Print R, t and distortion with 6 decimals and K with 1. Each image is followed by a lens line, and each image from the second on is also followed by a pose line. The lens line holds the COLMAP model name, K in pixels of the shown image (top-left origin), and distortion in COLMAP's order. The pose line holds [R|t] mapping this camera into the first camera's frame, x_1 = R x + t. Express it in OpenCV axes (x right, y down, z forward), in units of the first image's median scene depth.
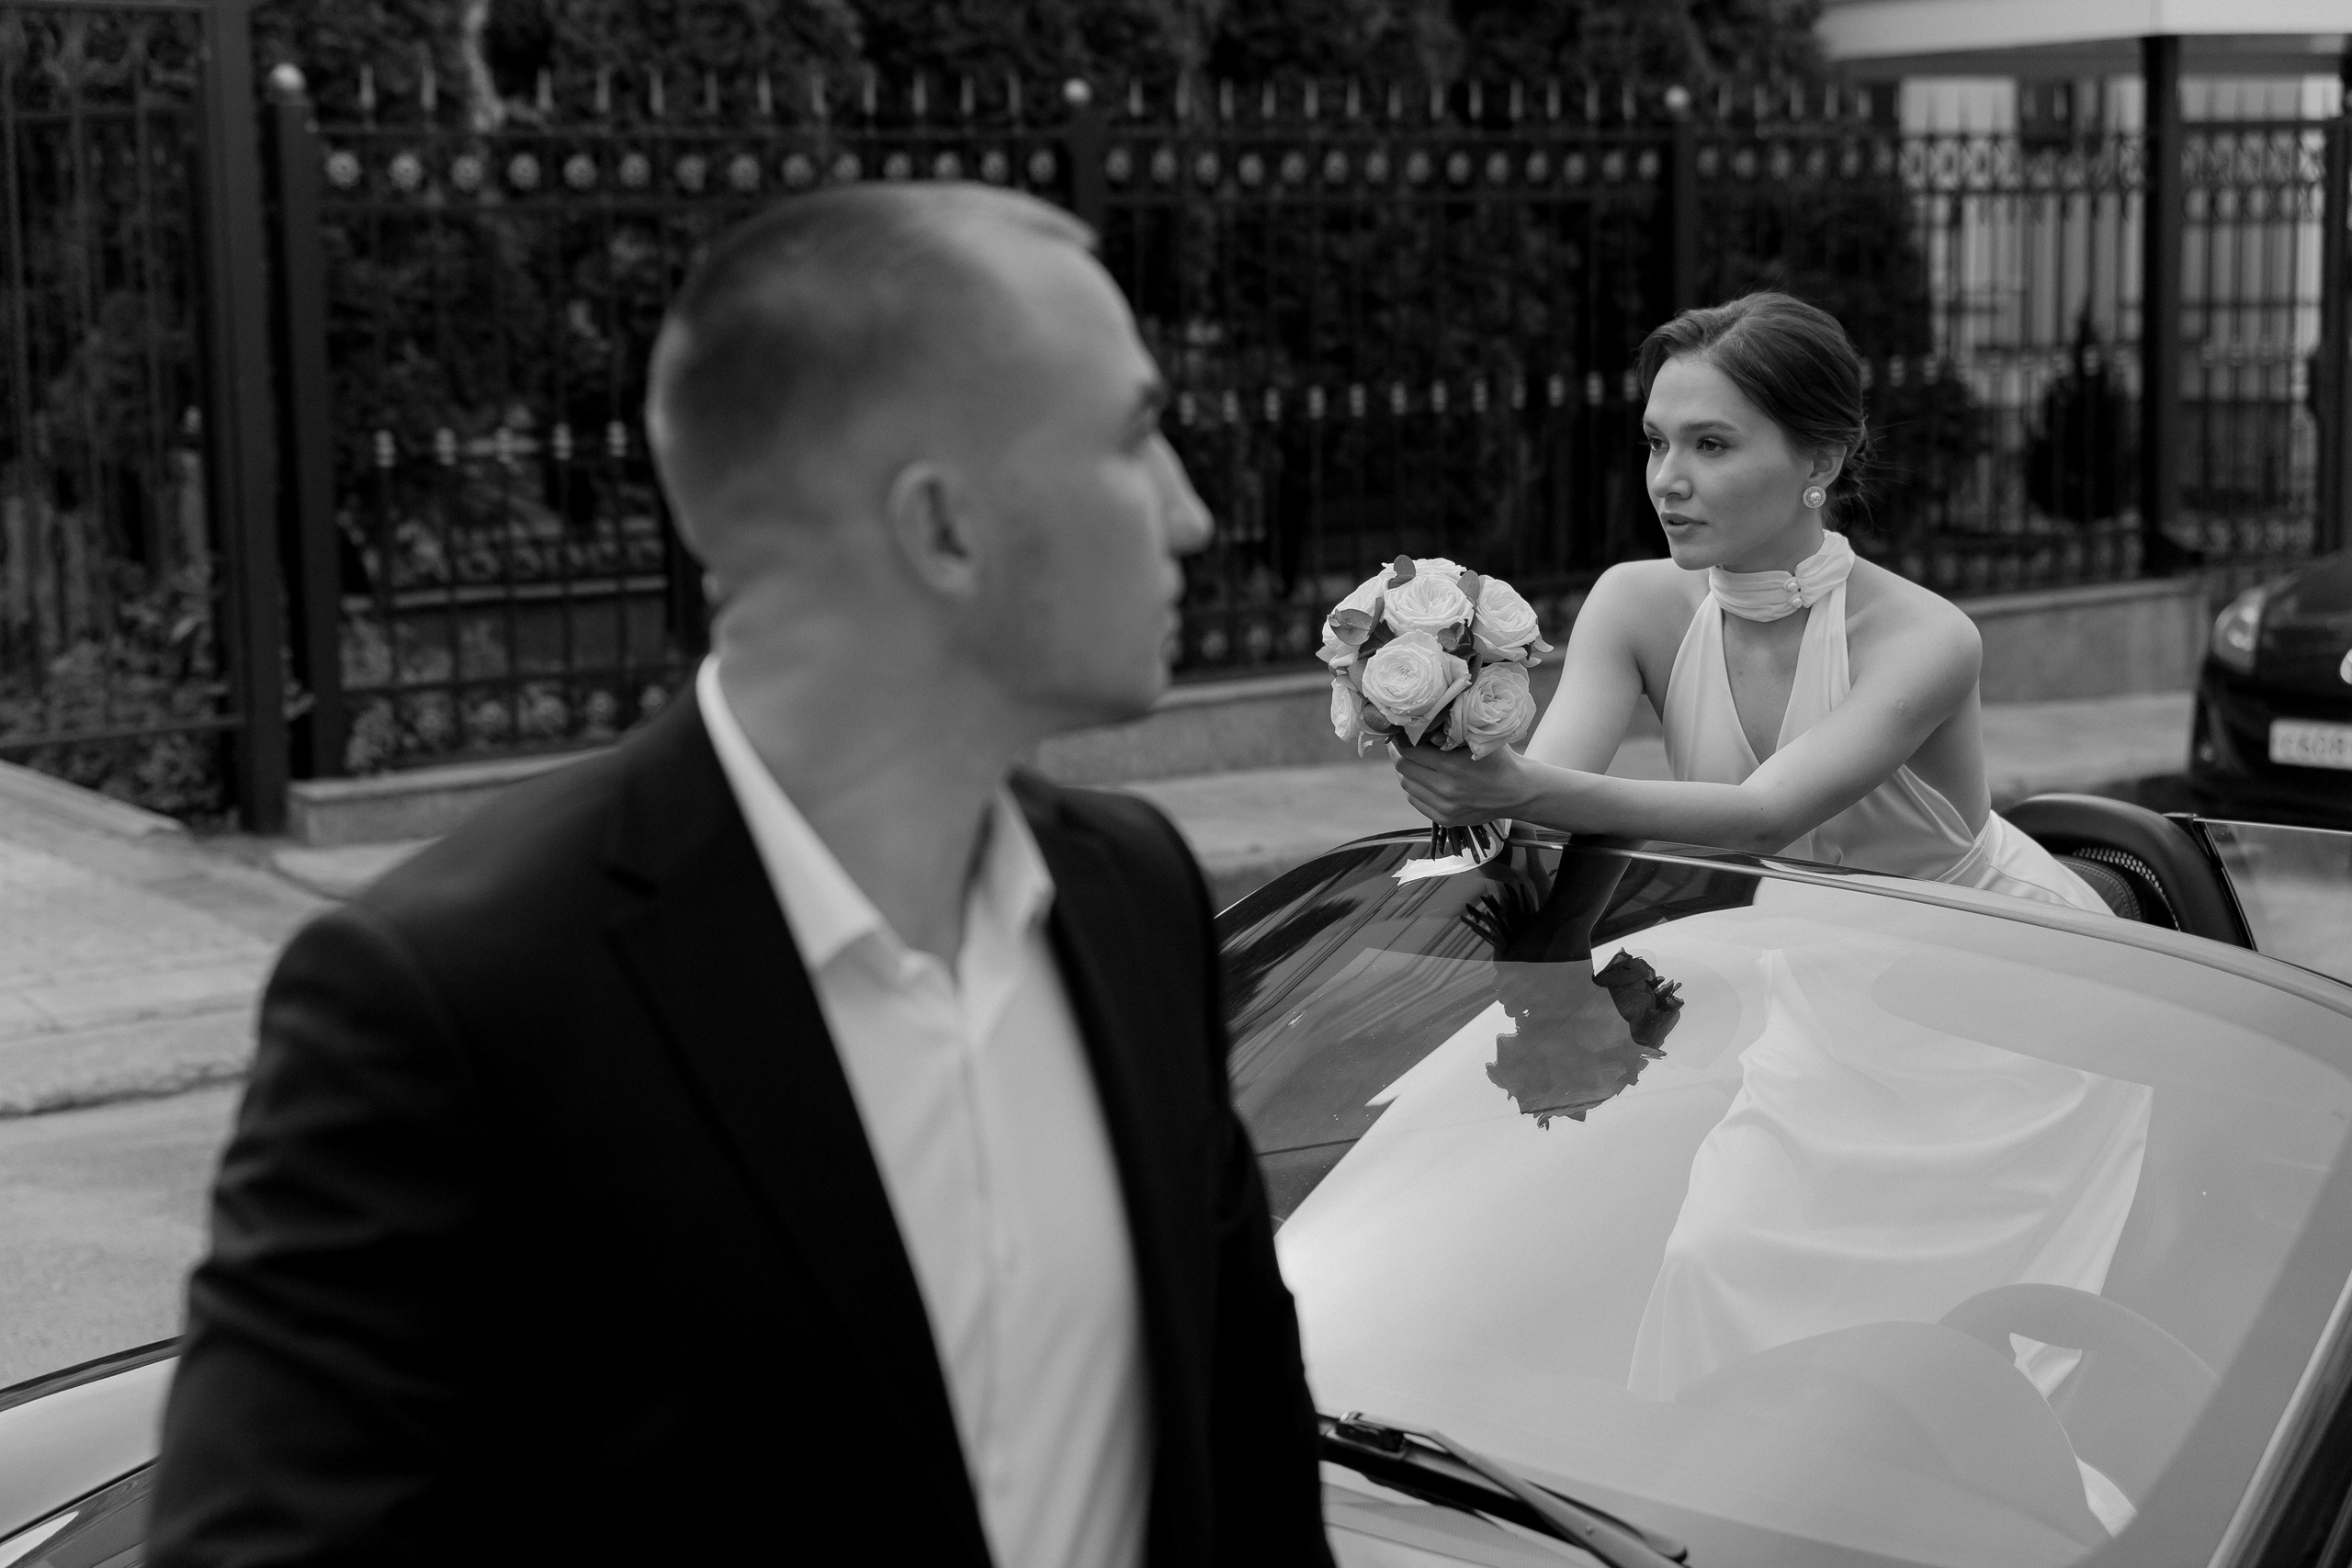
lens RADIAL K [[4540.3, 0, 1176.0], [0, 4540.3, 784.0], [0, 0, 1]] dist [0.241547, -0.081334]
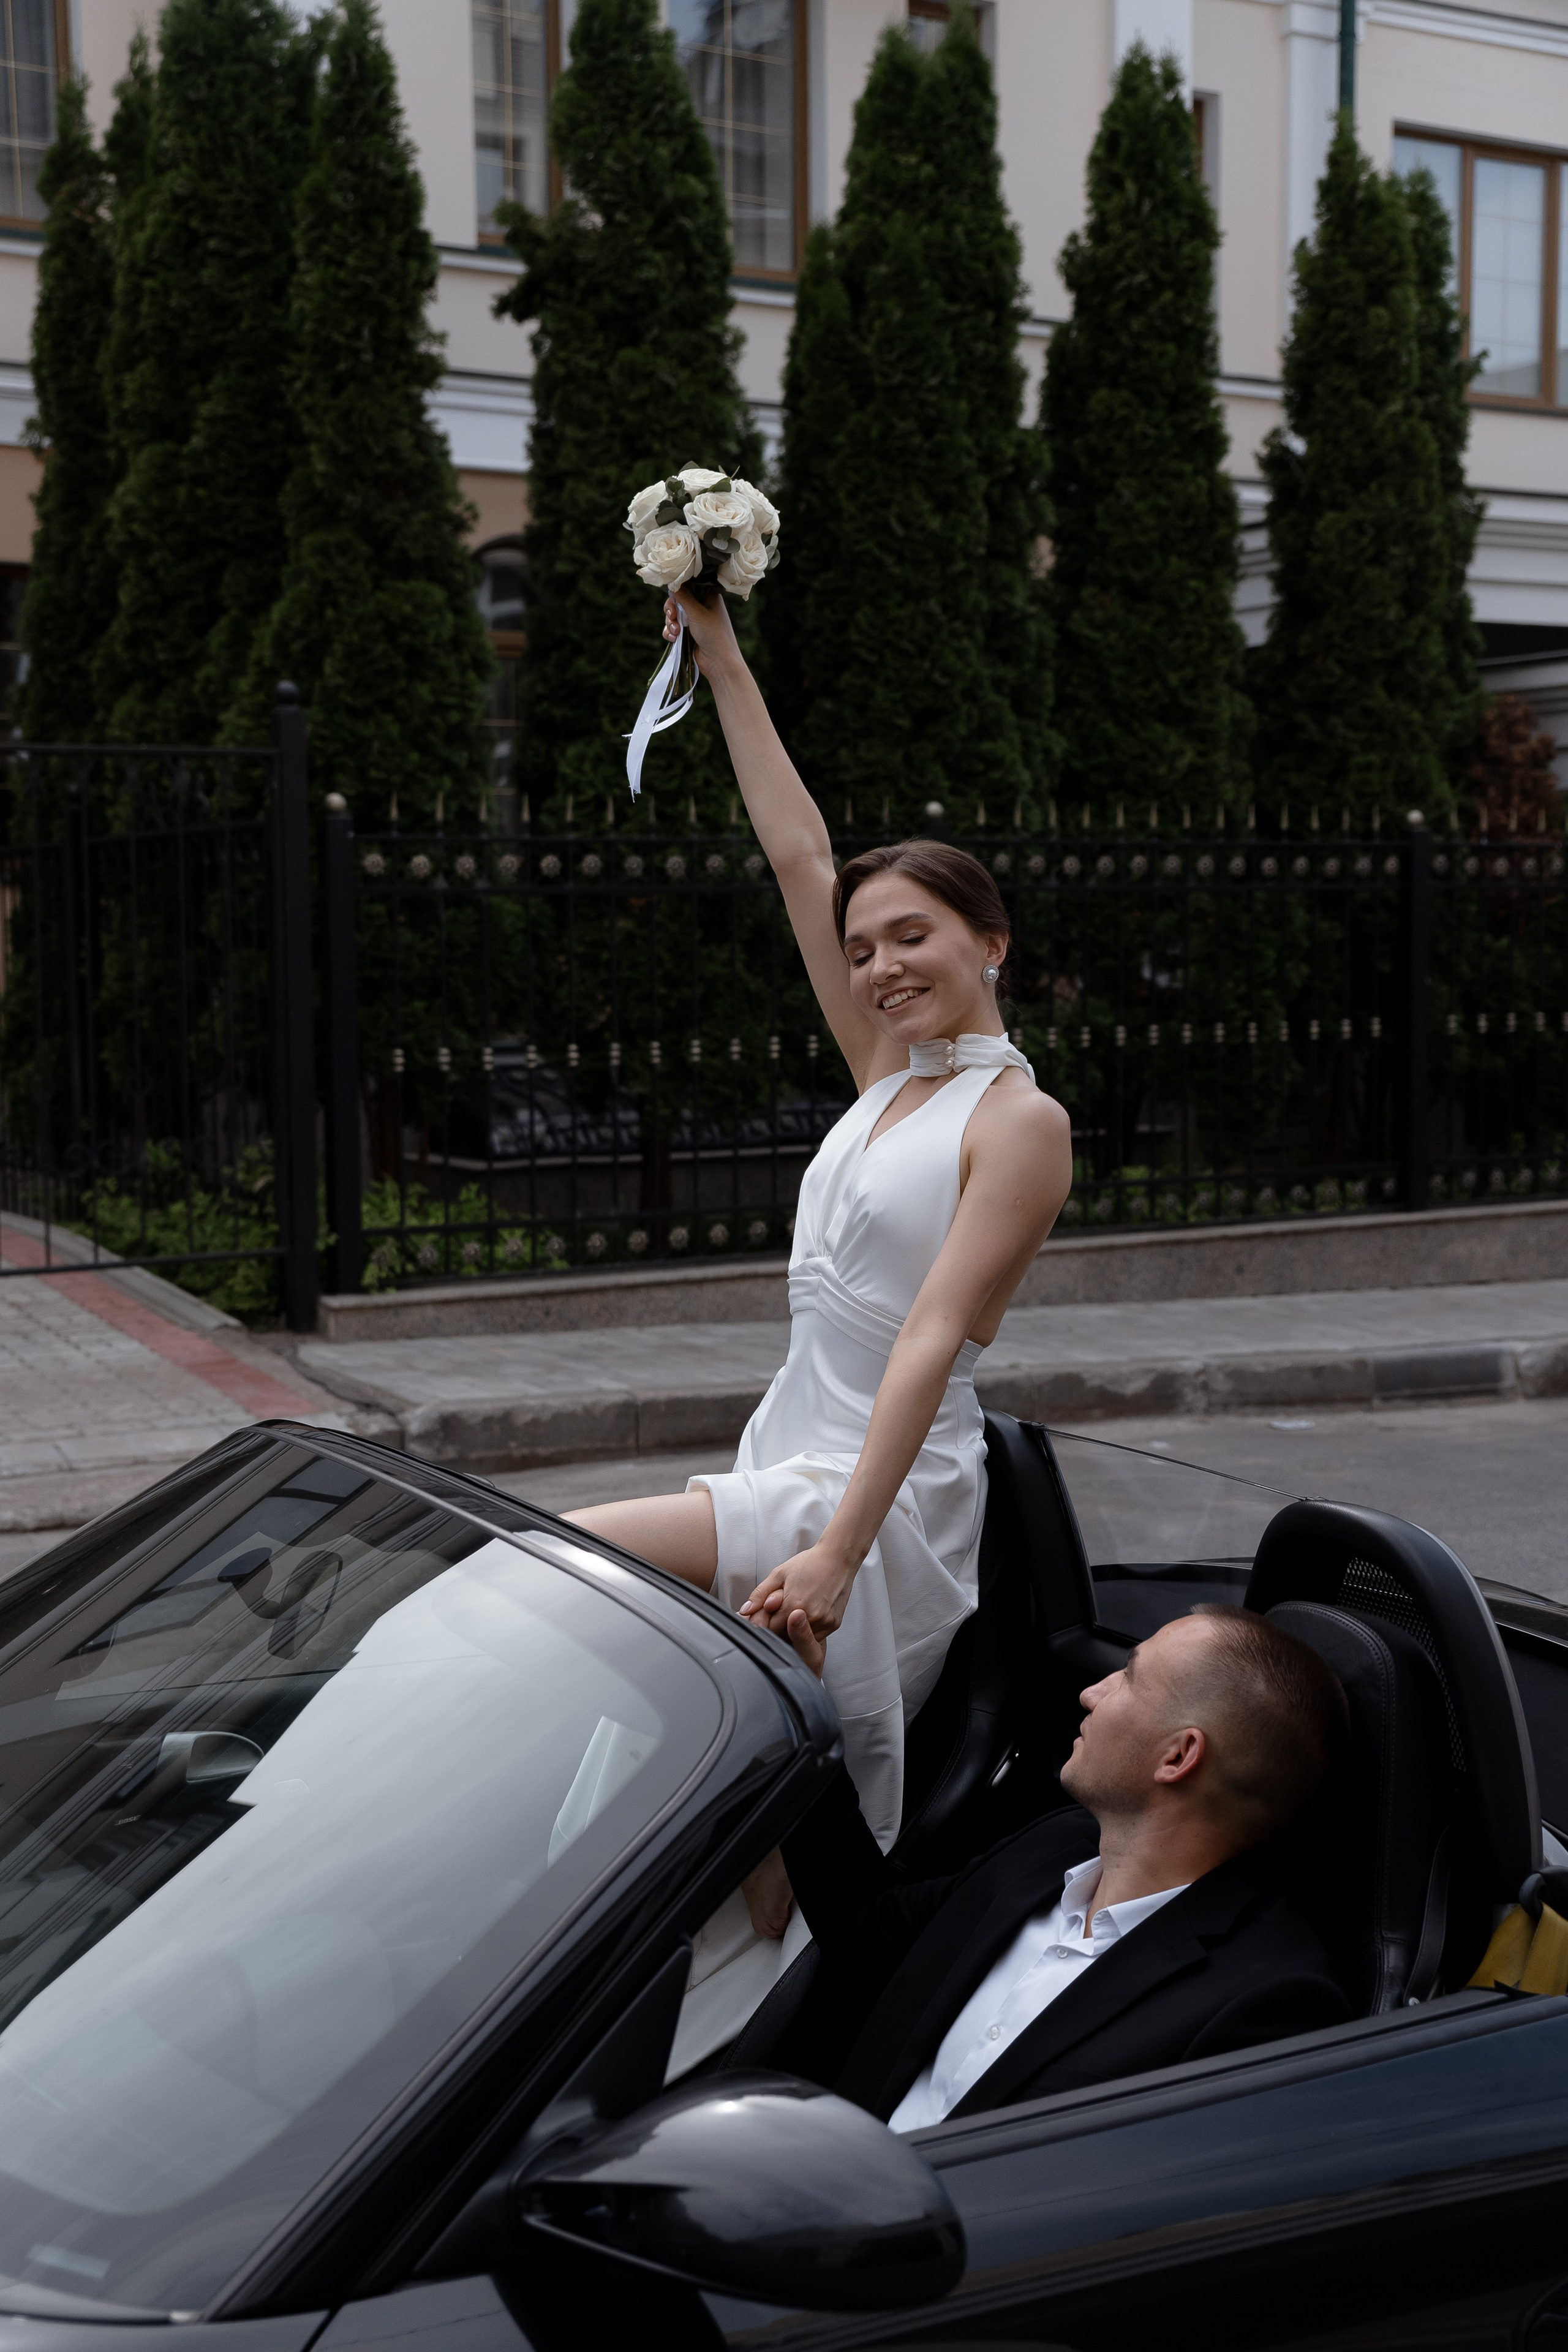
lens RADIAL K [[3049.0, 0, 784.0], [0, 3049.0, 1176.0], [0, 0, 1]] dist [0.064215, -0.005330]
pose [[0.981410, 0.024273, -0.190381, 0.120736], [-0.030882, 0.999016, -0.031822, -0.011038], [0.189421, 0.037110, 0.981194, 0.098452]]
